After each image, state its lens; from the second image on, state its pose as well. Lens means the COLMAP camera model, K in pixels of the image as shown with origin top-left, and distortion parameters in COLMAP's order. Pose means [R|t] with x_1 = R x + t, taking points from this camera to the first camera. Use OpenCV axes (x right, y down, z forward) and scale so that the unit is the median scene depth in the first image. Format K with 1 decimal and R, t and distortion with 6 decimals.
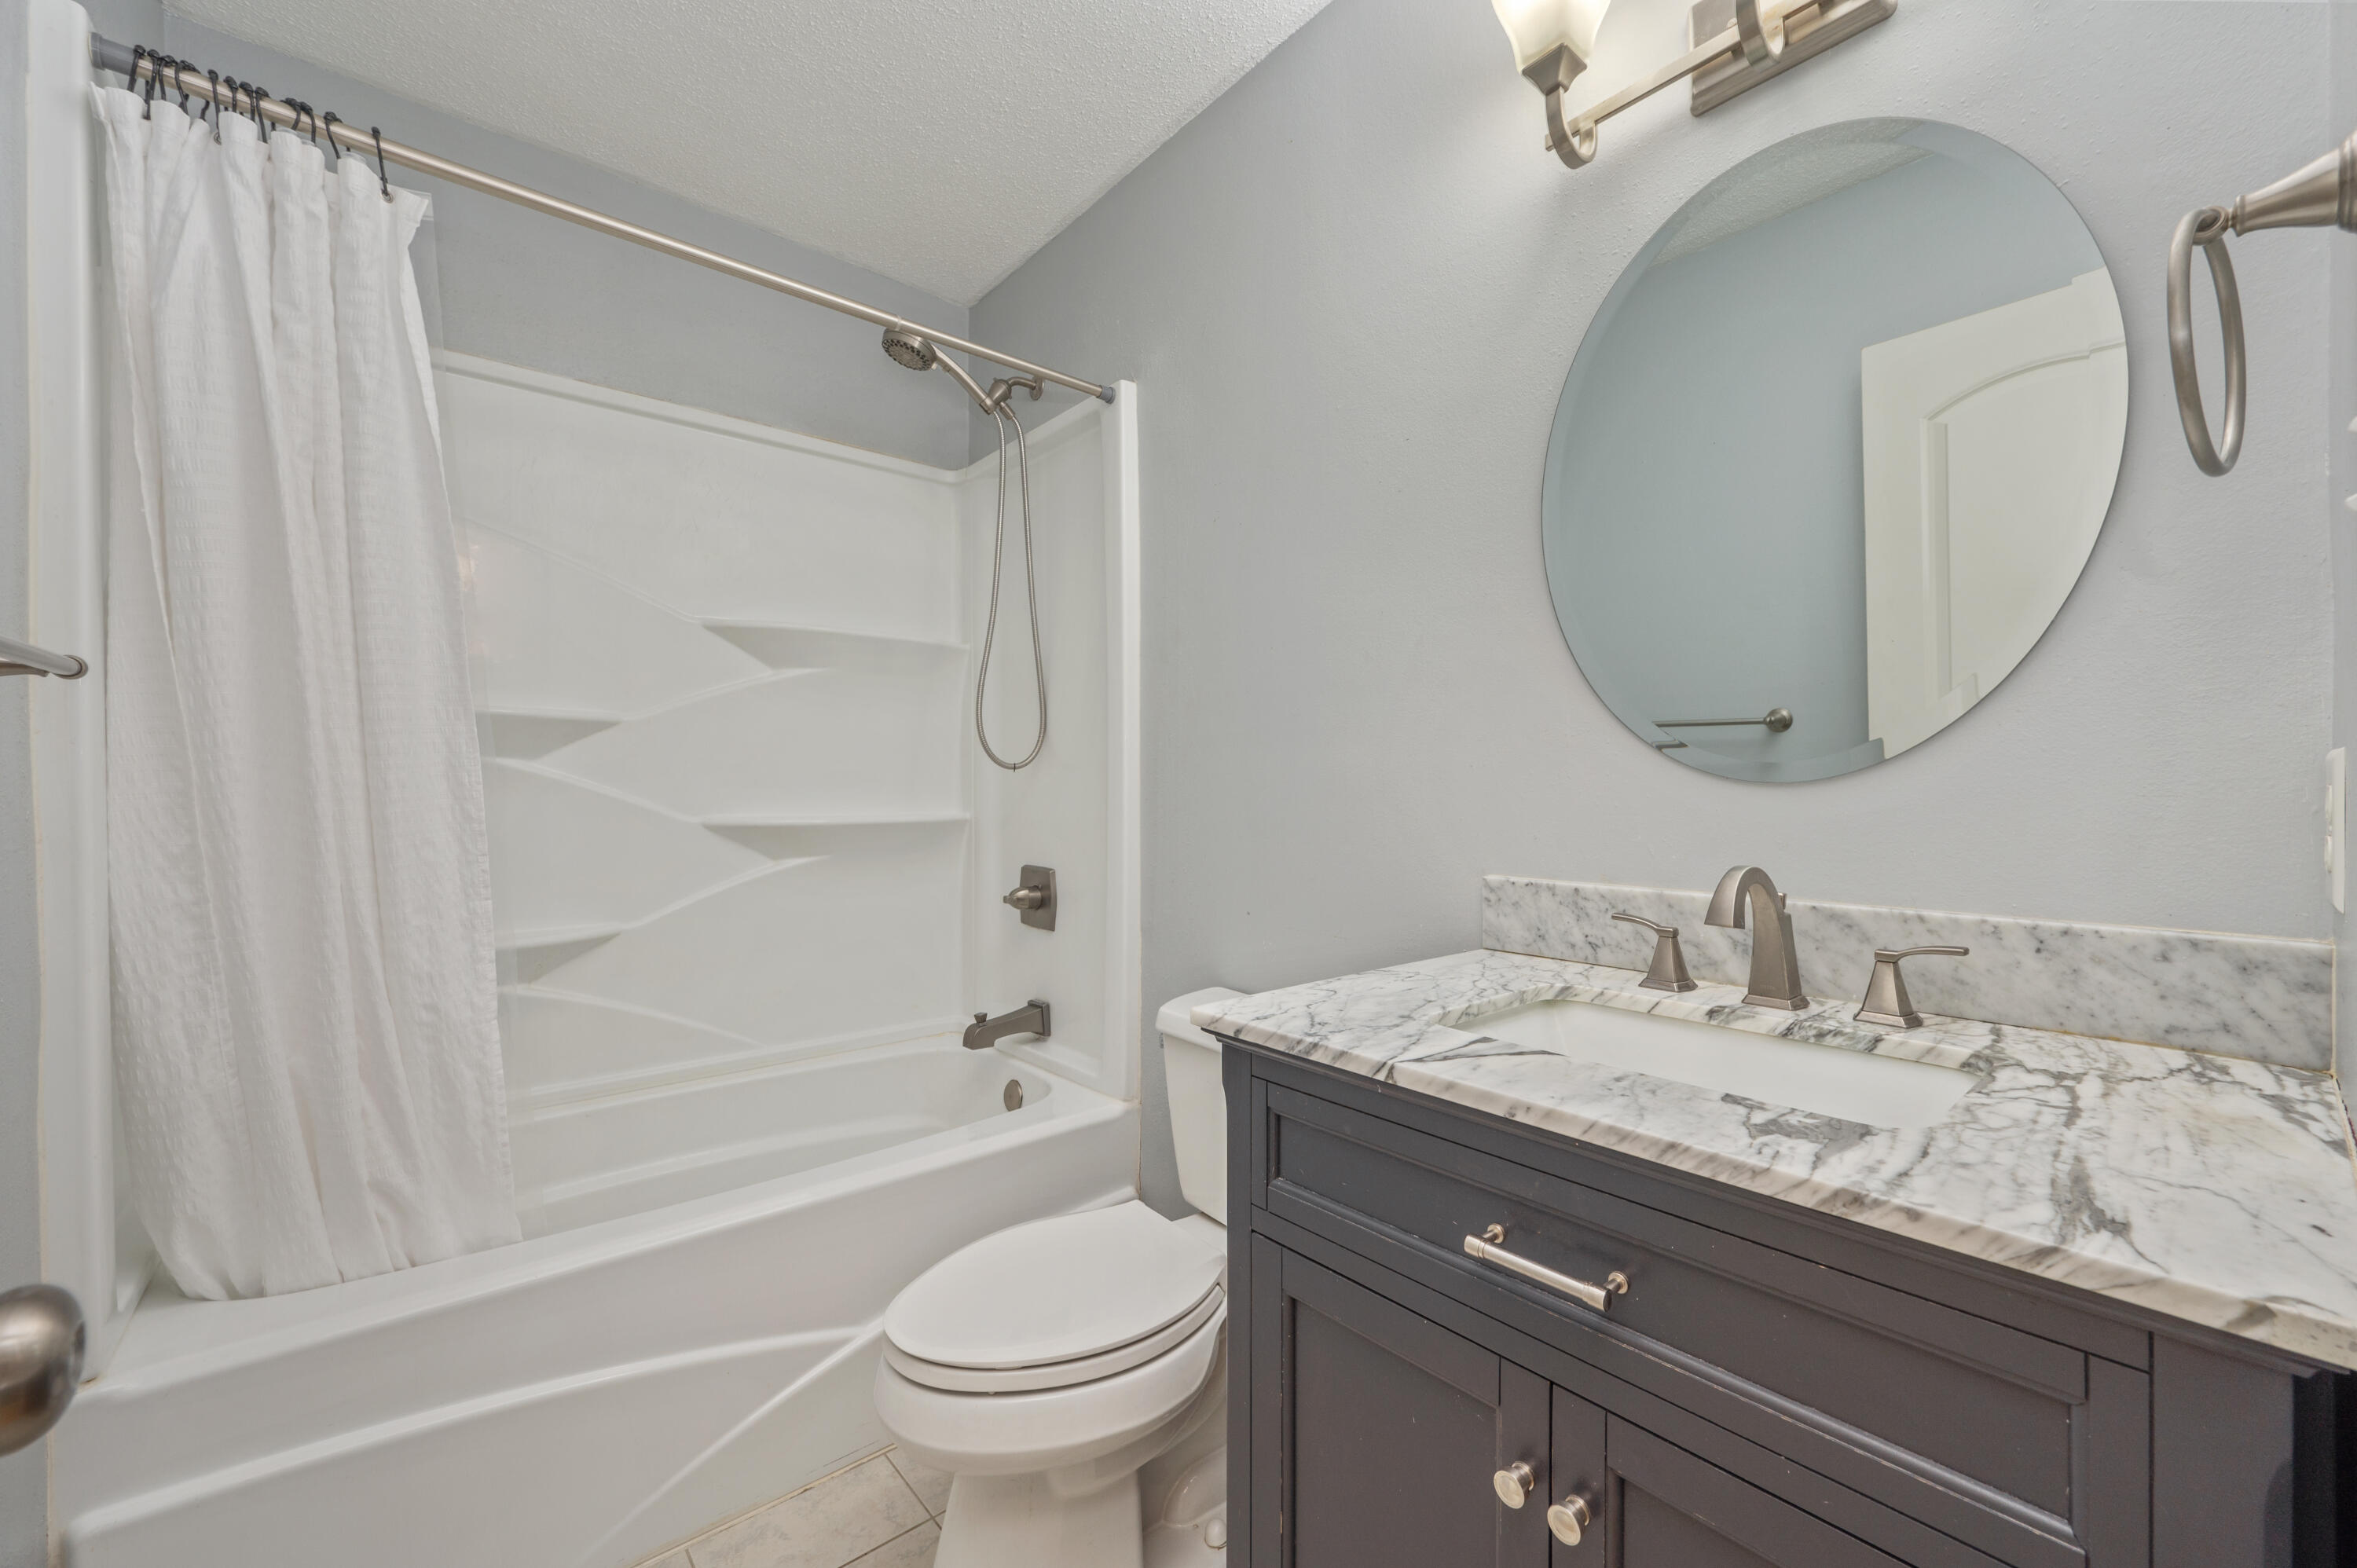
lens RADIAL K [[946.2, 0, 1175.9], [0, 946.2, 785.1], [0, 0, 1]] dist [-0.001909, -0.000272]
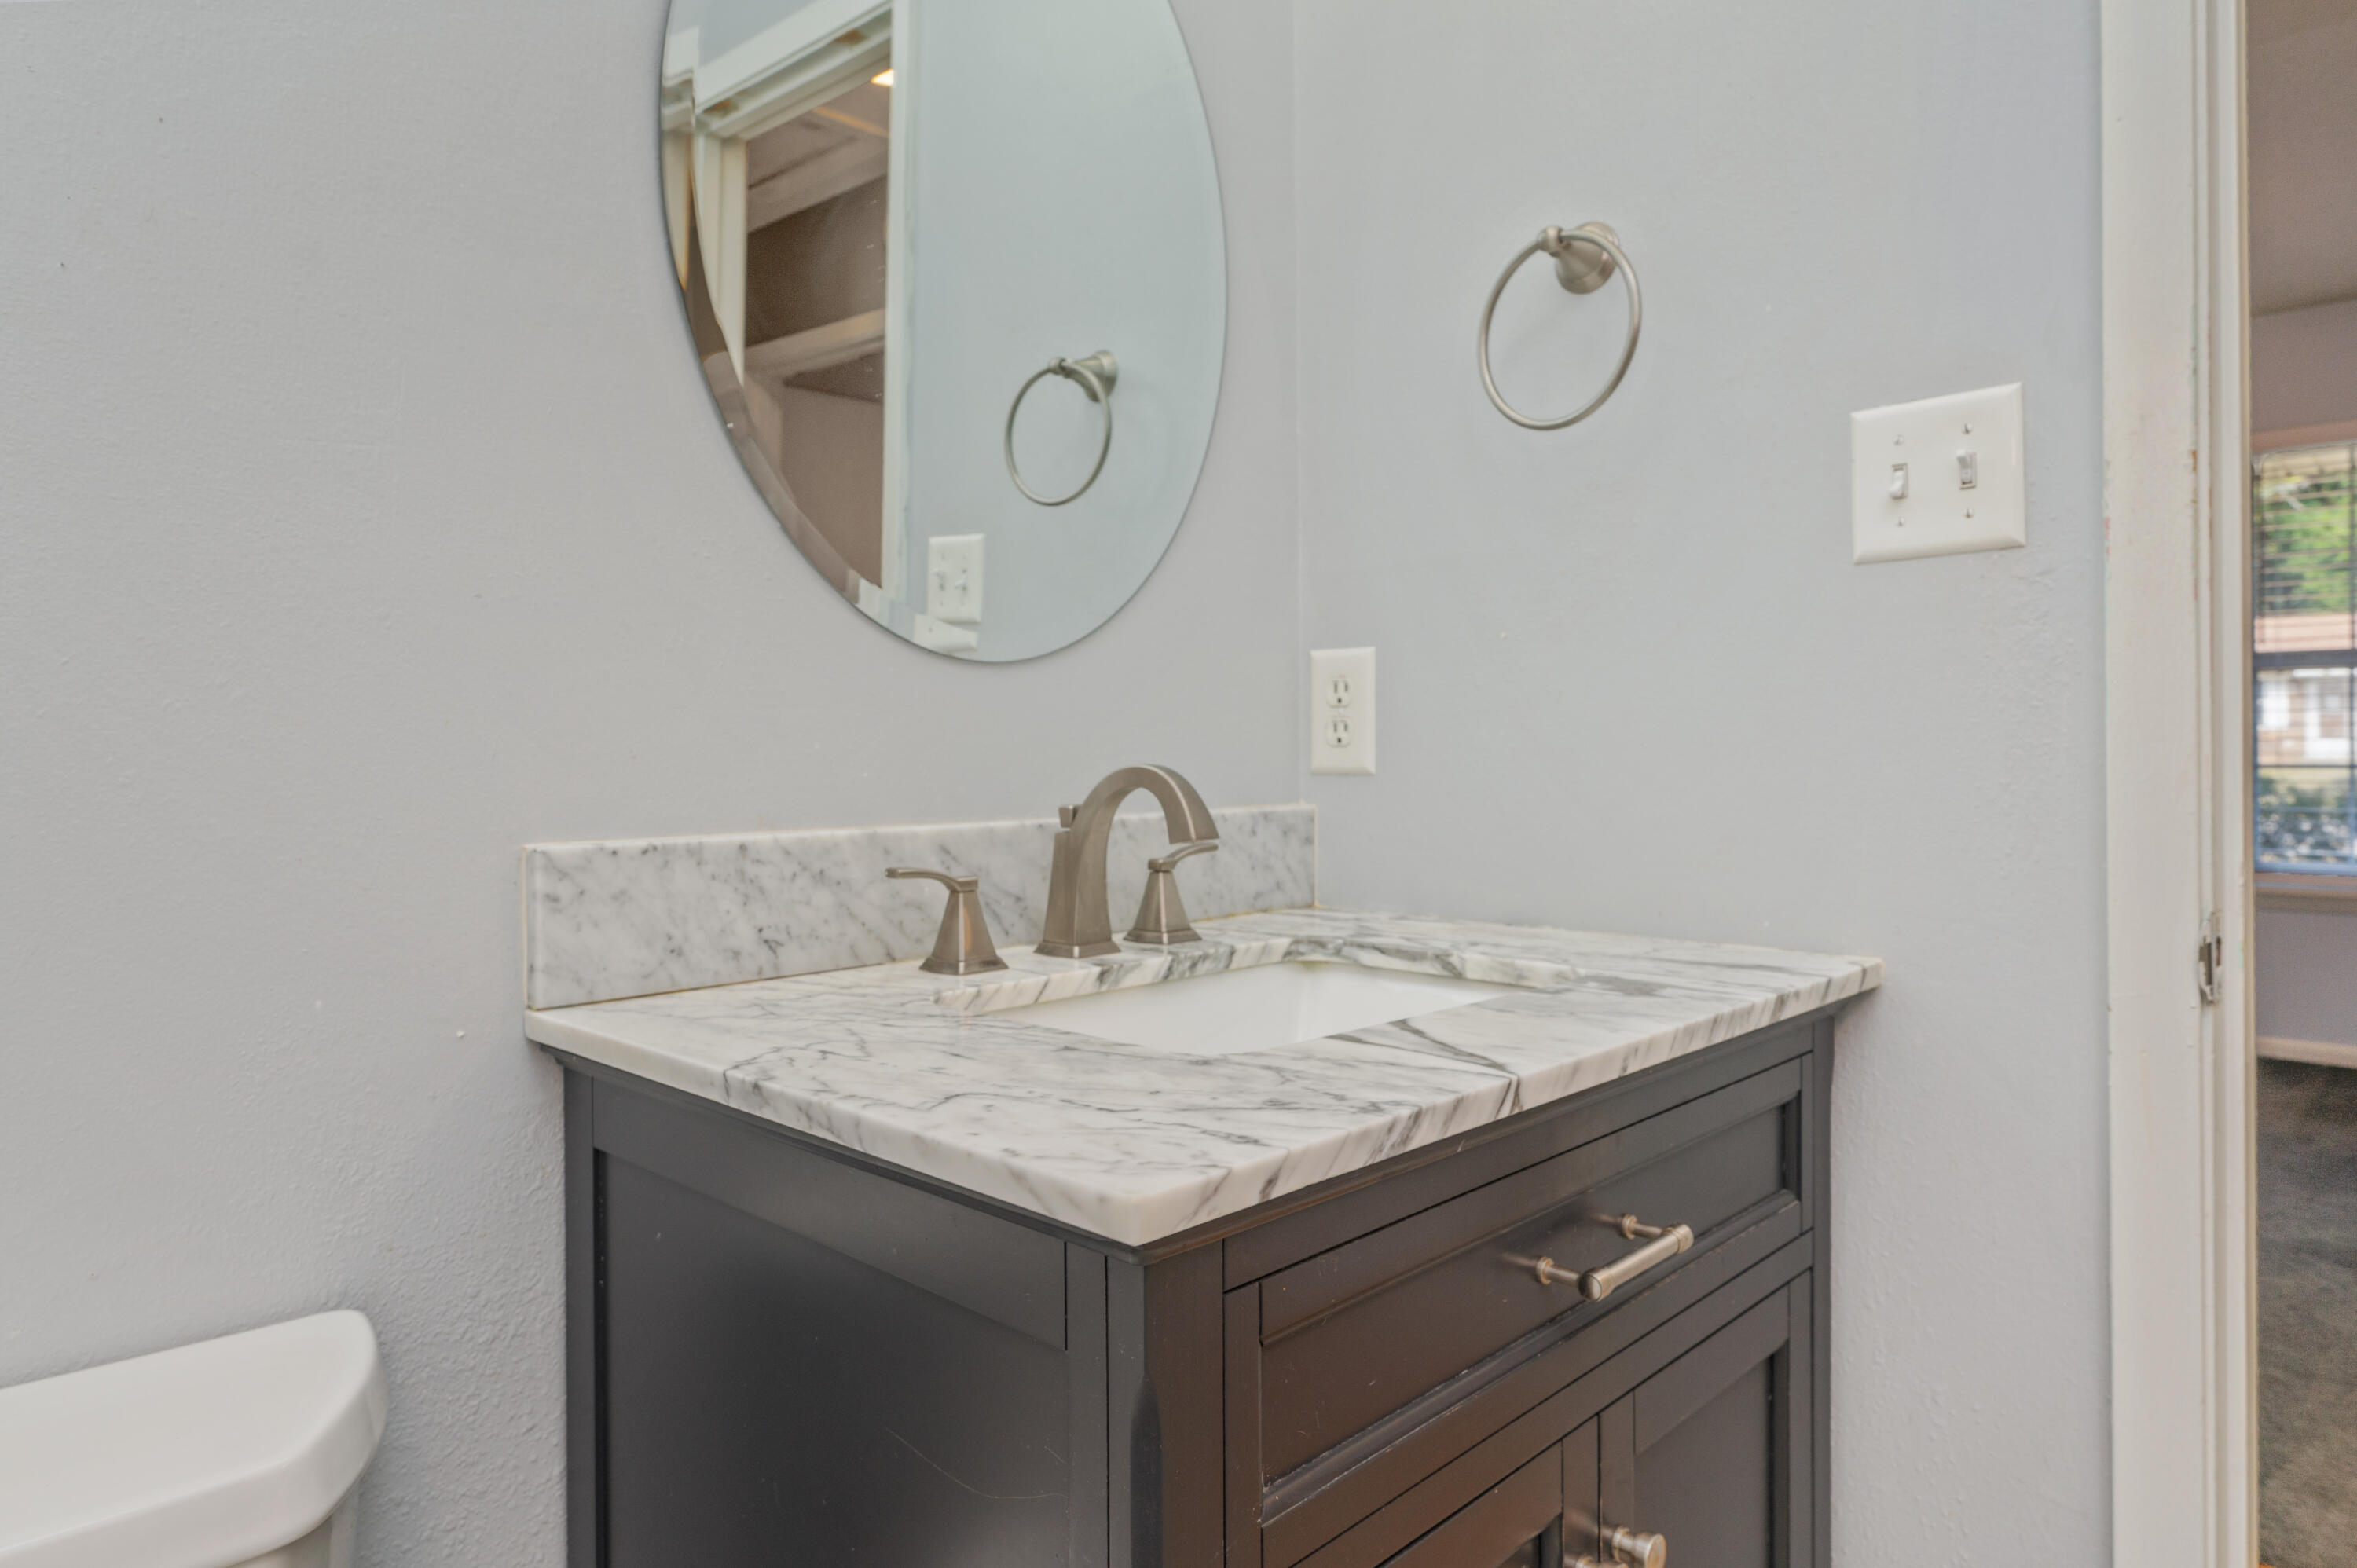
lens RADIAL K [[1437.7, 0, 1177.2], [0, 1437.7, 766.7], [0, 0, 1]] dist [-0.012365, -0.000153]
pose [[-0.097928, -0.009780, 0.995145, -0.440580], [0.008859, 0.999904, 0.010699, 0.063630], [-0.995154, 0.009864, -0.097832, 0.905059]]
